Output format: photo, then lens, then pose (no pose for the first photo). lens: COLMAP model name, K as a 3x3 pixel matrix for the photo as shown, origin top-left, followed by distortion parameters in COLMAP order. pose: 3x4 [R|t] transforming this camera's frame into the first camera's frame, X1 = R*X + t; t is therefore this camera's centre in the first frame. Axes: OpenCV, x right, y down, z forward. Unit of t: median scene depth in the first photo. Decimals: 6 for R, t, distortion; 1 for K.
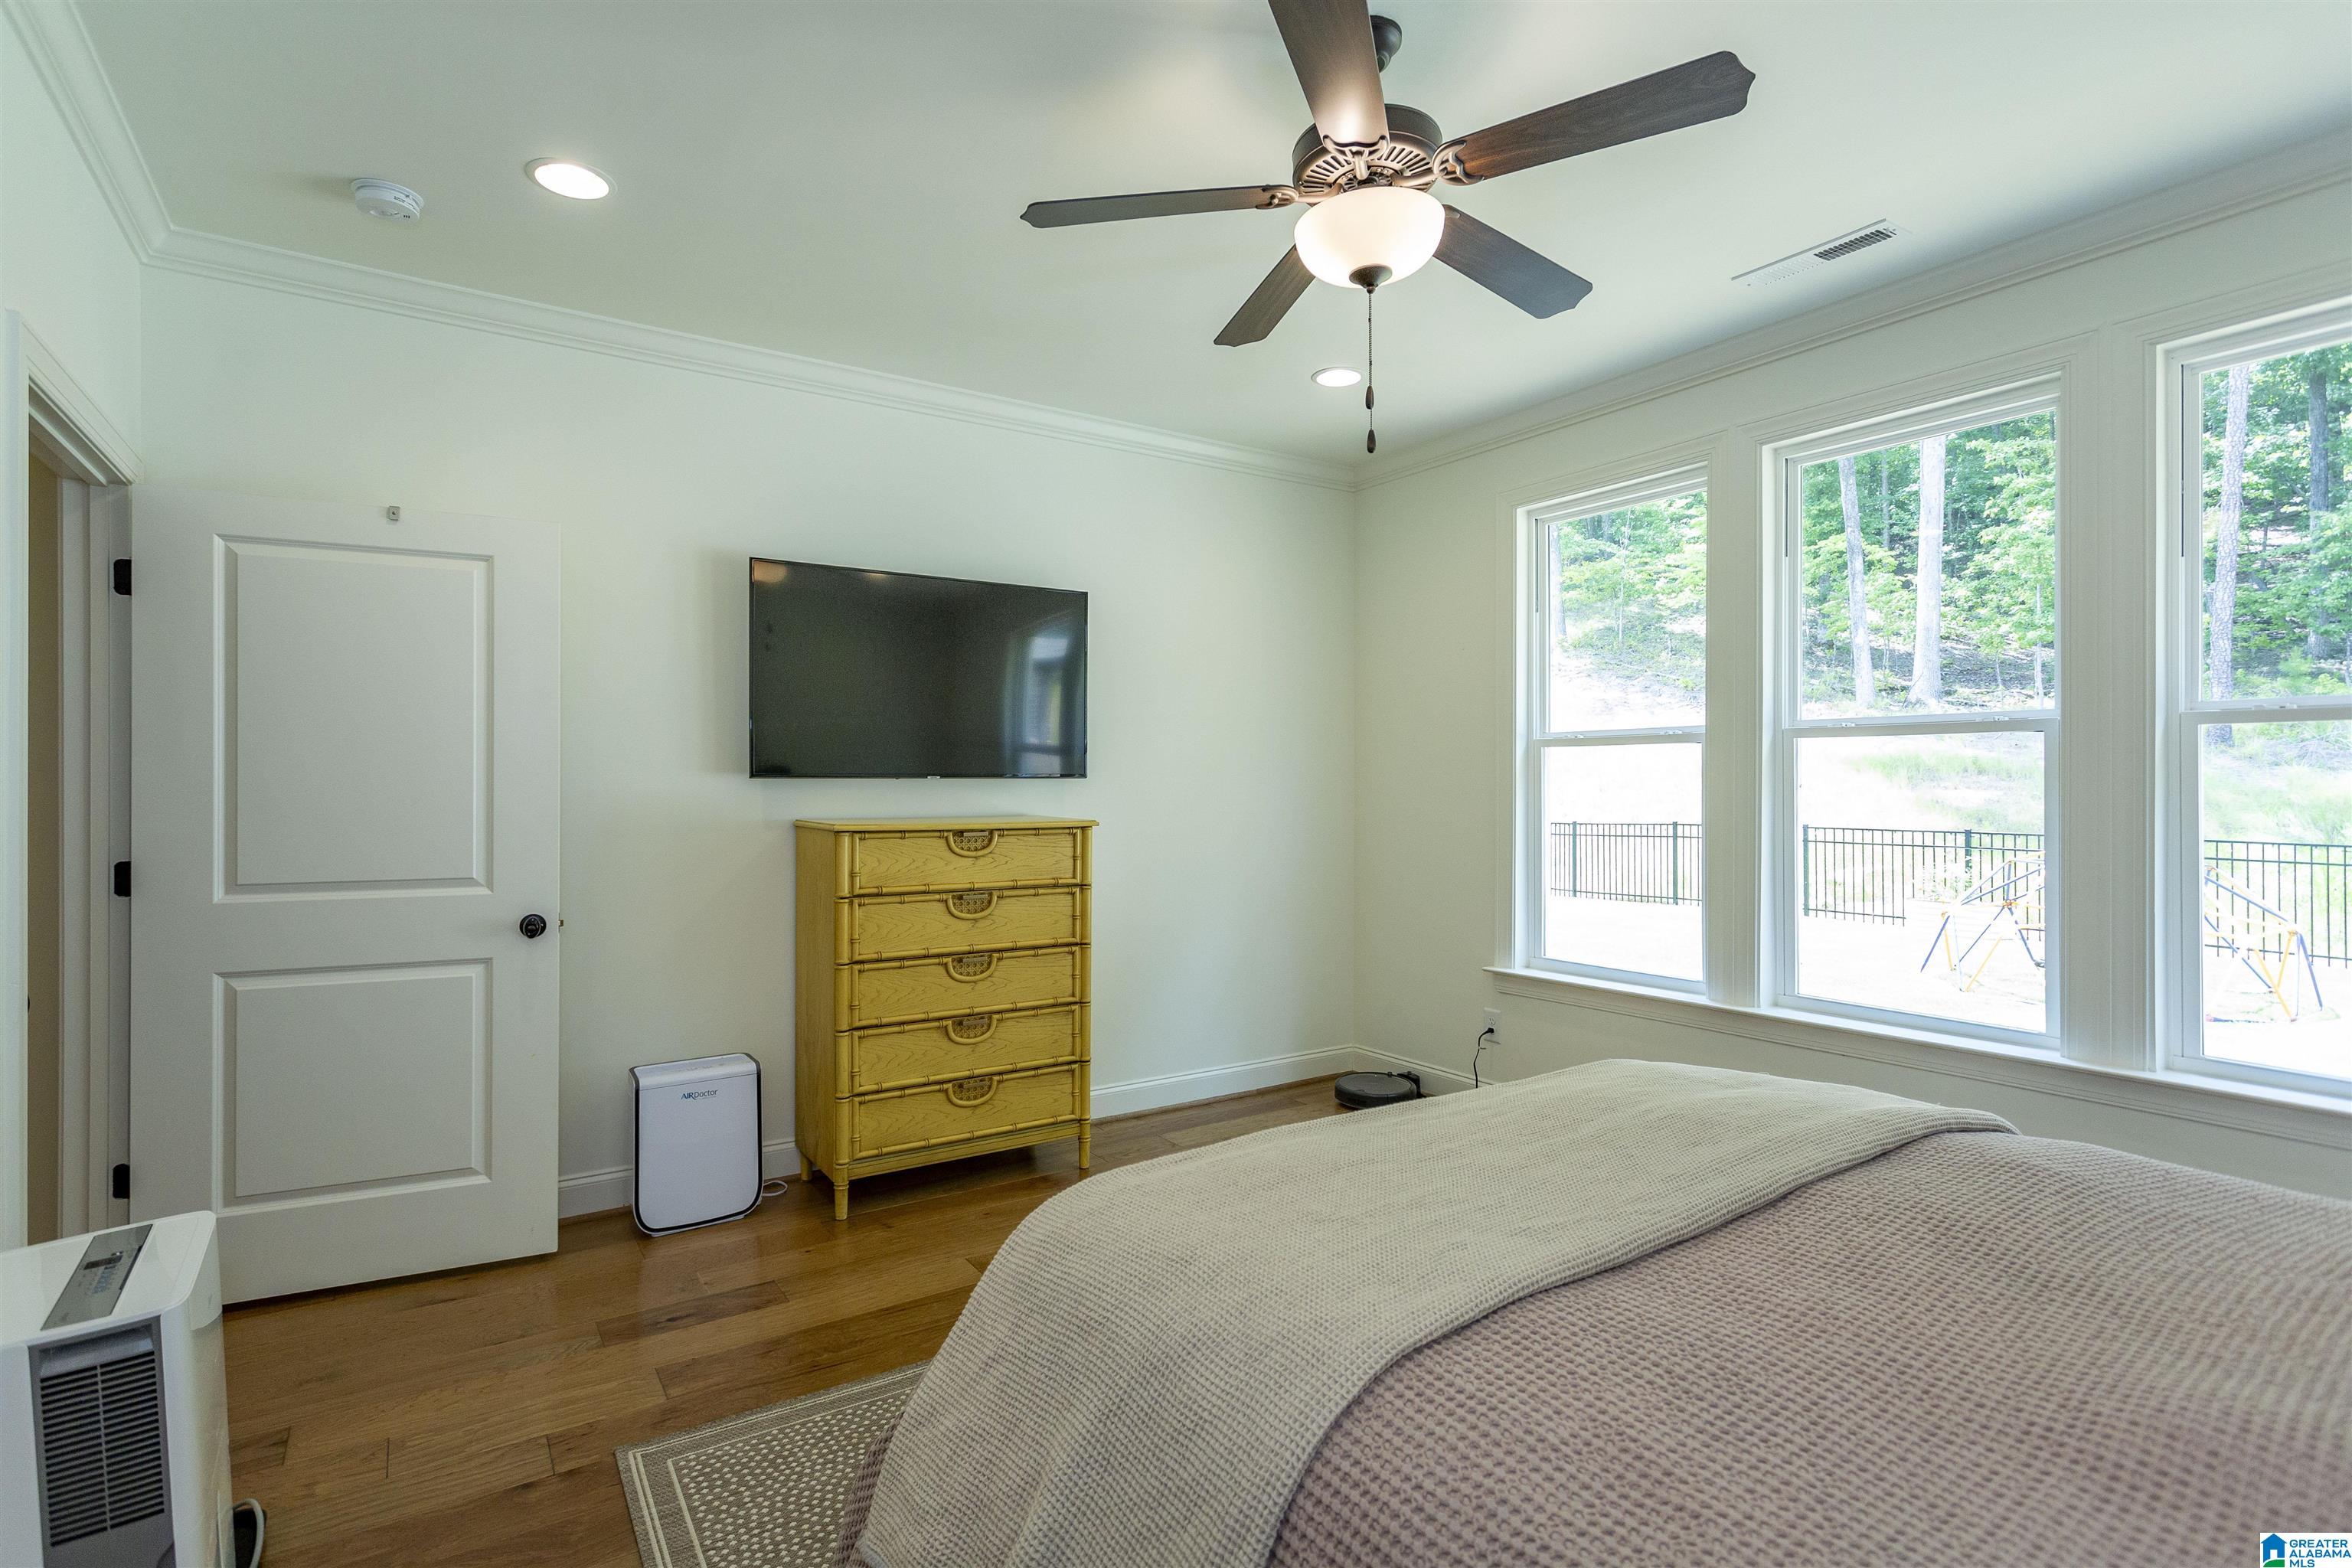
lens RADIAL K [[1119.5, 0, 1165.5], [0, 1119.5, 779.3], [0, 0, 1]] dist [-0.000893, 0.000110]
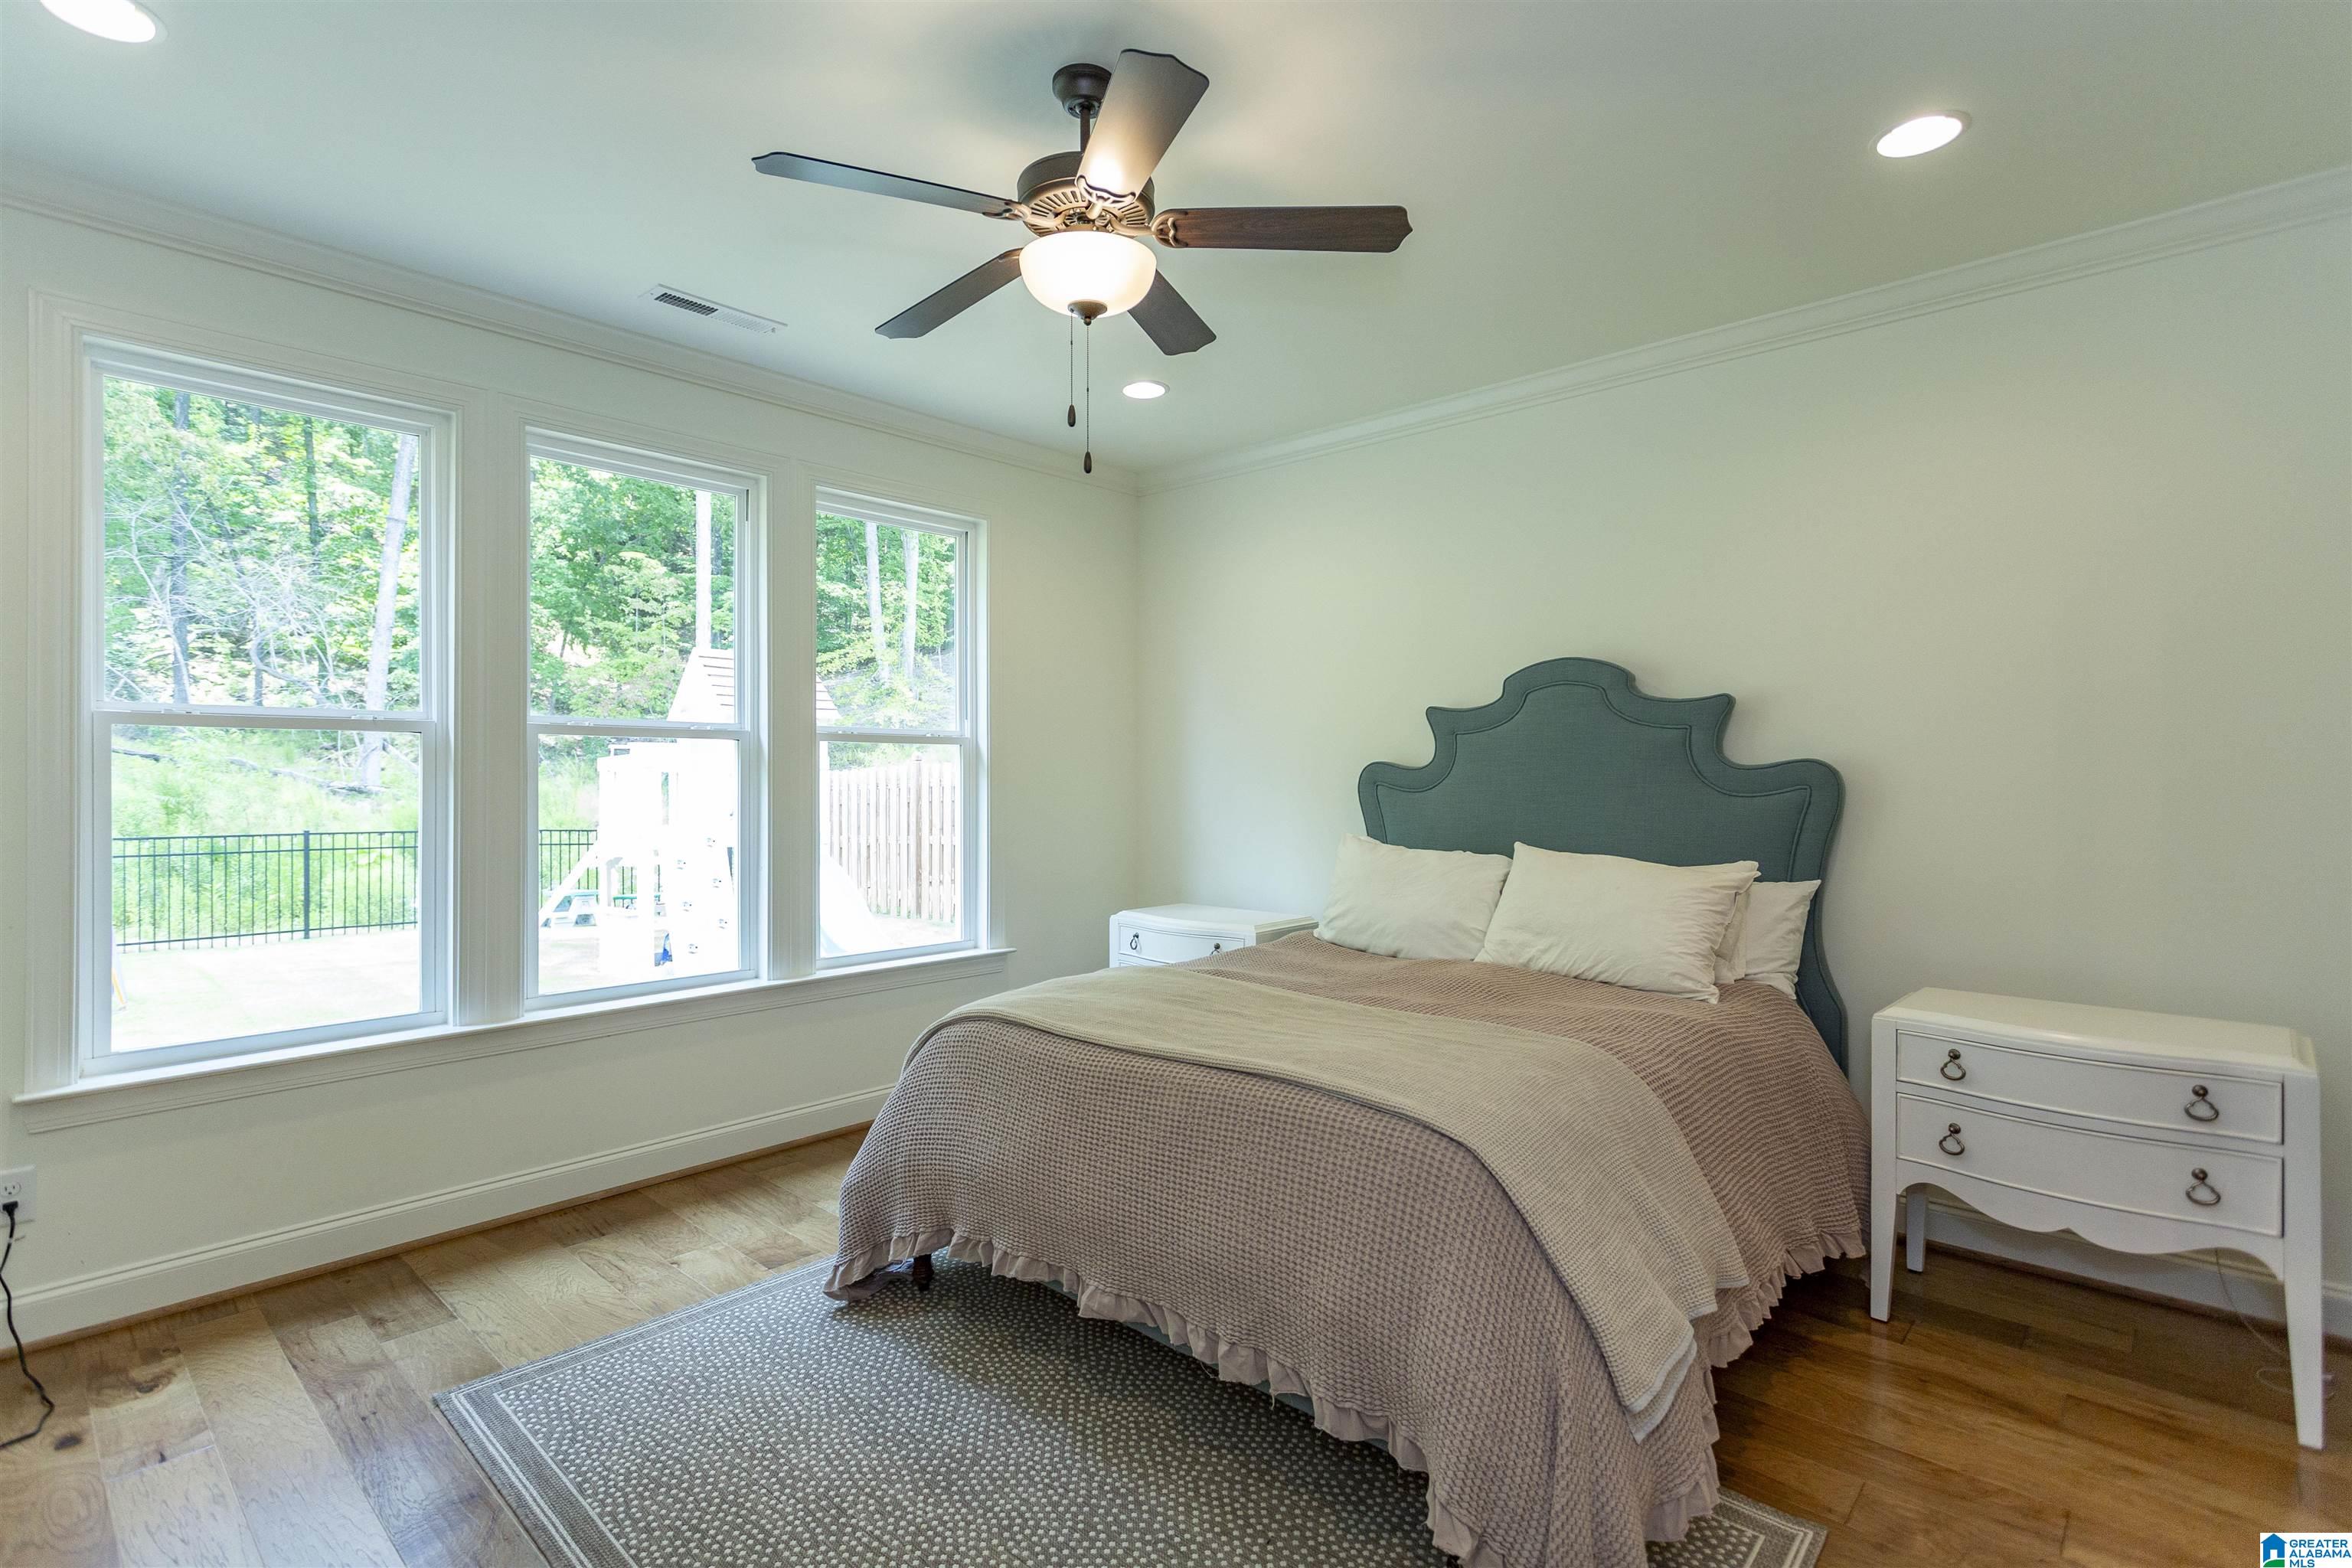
lens RADIAL K [[1119.5, 0, 1165.2], [0, 1119.5, 789.2], [0, 0, 1]] dist [-0.000893, 0.000110]
pose [[-0.219684, -0.008542, 0.975534, -0.423513], [0.002003, 0.999956, 0.009206, 0.002097], [-0.975569, 0.003976, -0.219657, 0.551431]]
